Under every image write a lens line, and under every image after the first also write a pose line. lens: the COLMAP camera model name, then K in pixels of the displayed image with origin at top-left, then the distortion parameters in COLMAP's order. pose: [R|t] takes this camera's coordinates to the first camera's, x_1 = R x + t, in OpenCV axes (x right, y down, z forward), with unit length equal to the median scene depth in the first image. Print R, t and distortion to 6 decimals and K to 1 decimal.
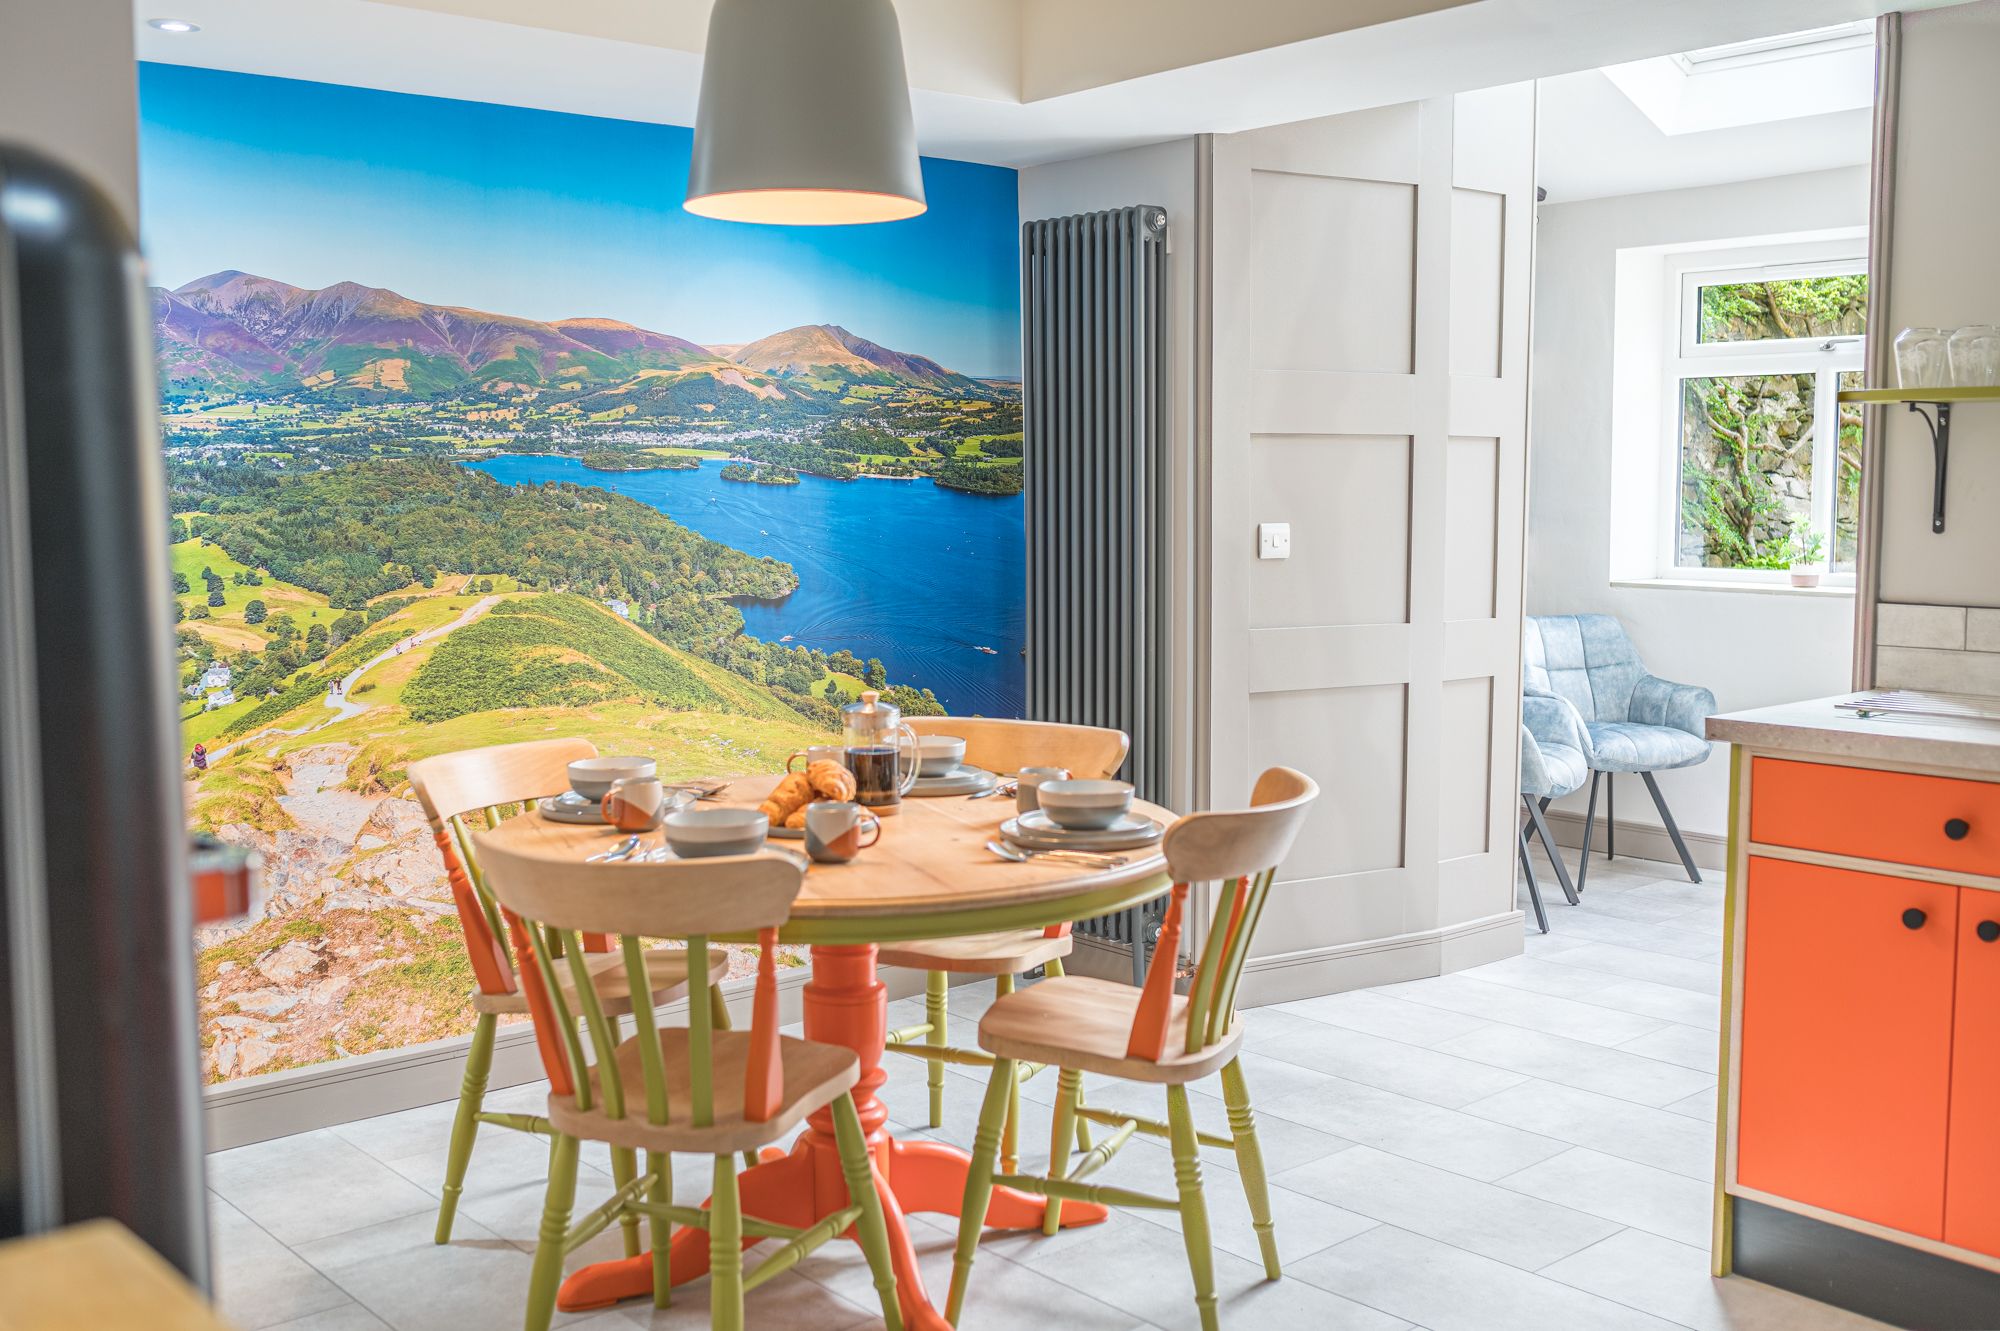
lens RADIAL K [[1961.6, 0, 1000.6], [0, 1961.6, 660.3], [0, 0, 1]] dist [-0.094020, 0.121635]
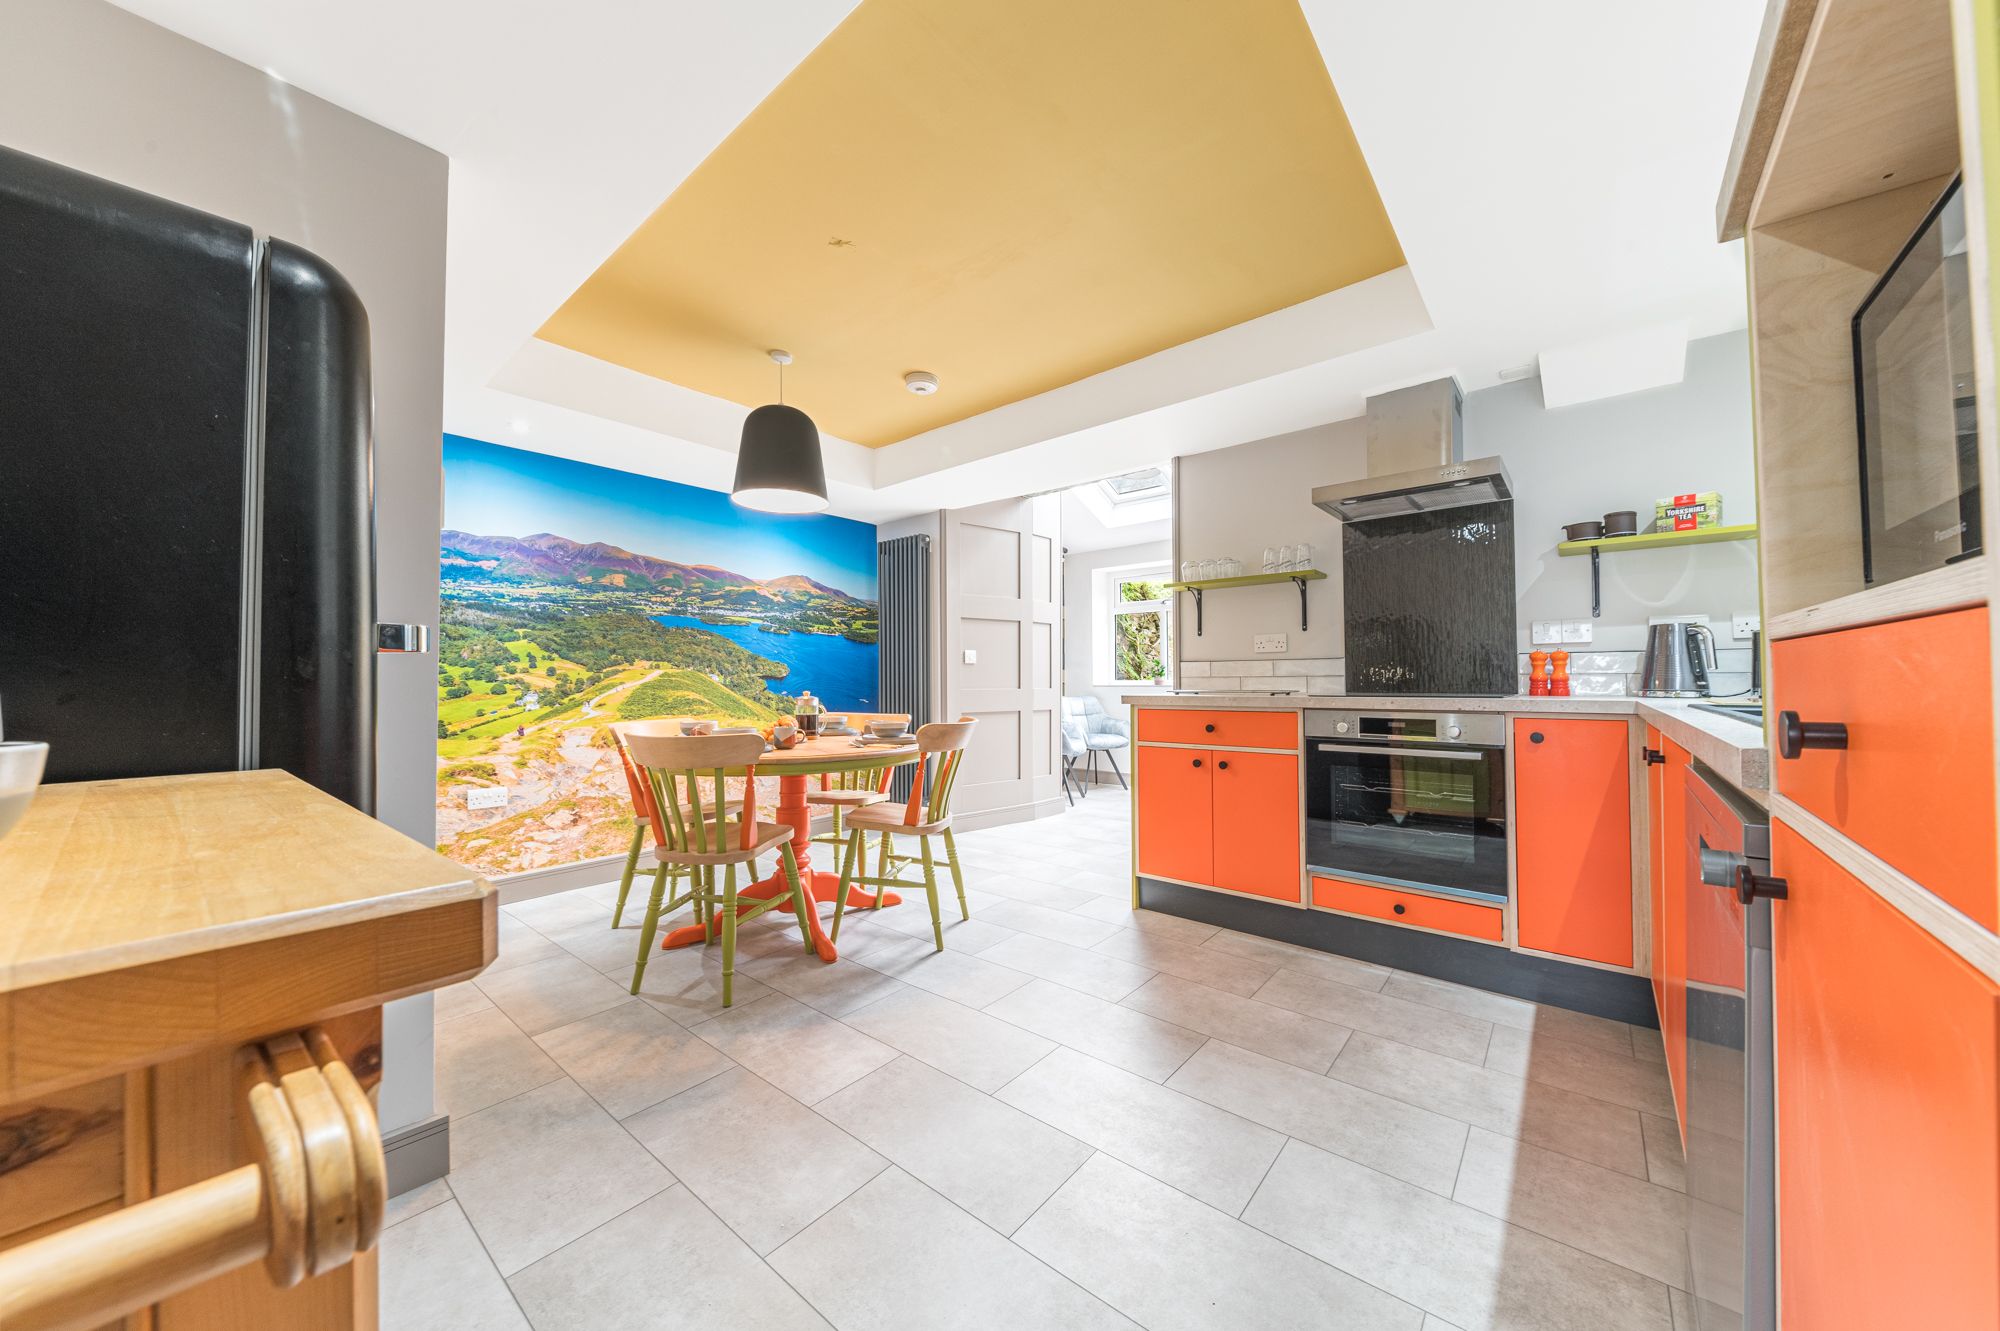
lens RADIAL K [[687.2, 0, 1003.4], [0, 687.2, 666.9], [0, 0, 1]] dist [0.002062, -0.004425]
pose [[0.986390, 0.000839, 0.164419, 0.031405], [0.018185, 0.993295, -0.114166, 0.072524], [-0.163413, 0.115602, 0.979761, 0.057319]]
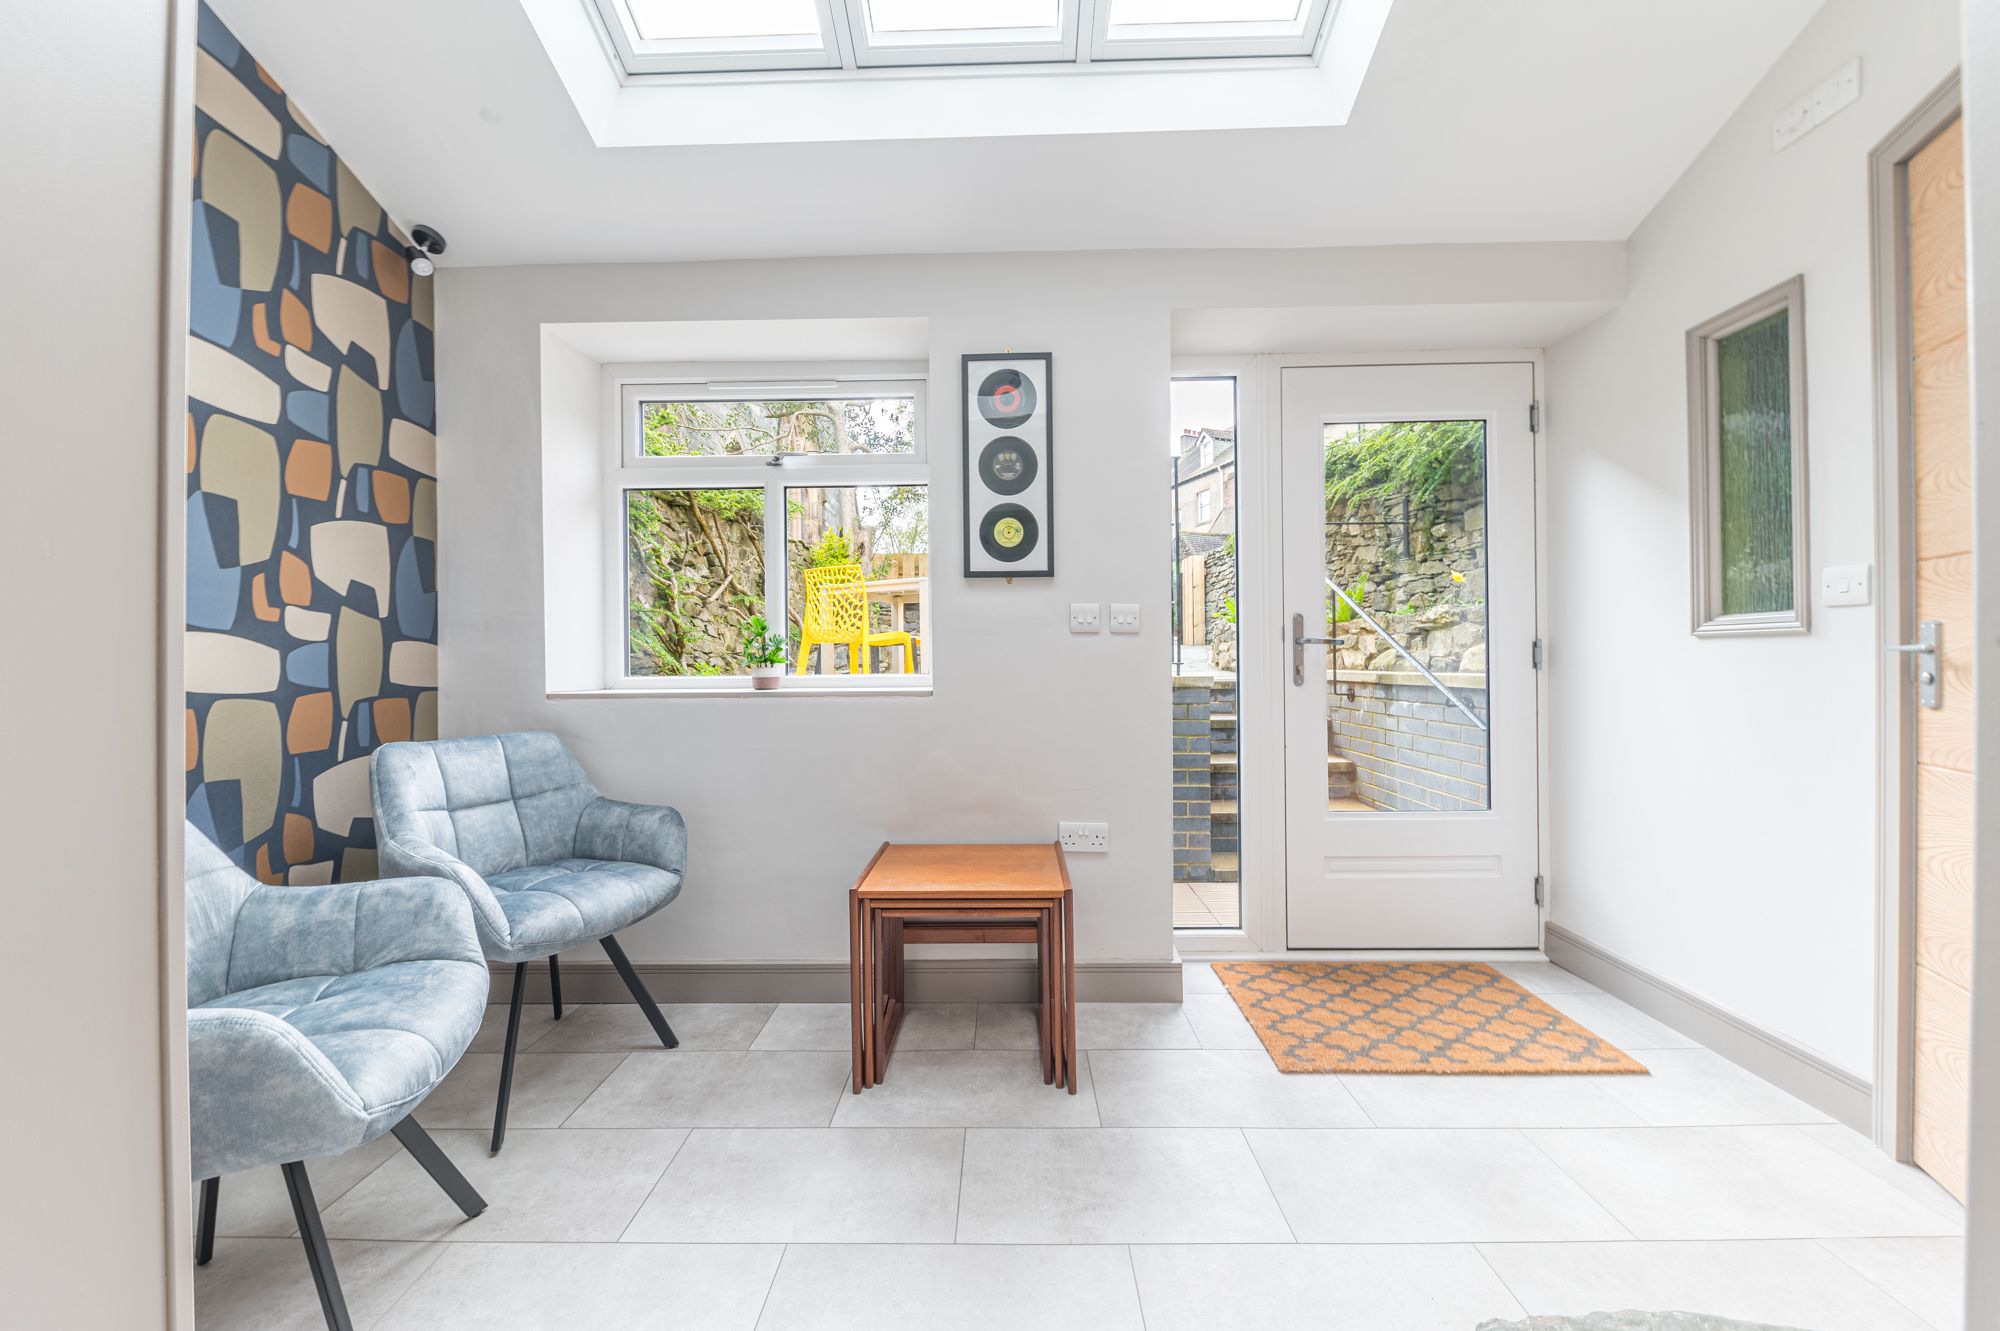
lens RADIAL K [[687.2, 0, 1003.4], [0, 687.2, 666.9], [0, 0, 1]] dist [0.002062, -0.004425]
pose [[0.661728, -0.007115, 0.749710, 0.347172], [0.078685, 0.995092, -0.060007, -0.027659], [-0.745603, 0.098699, 0.659040, 1.021237]]
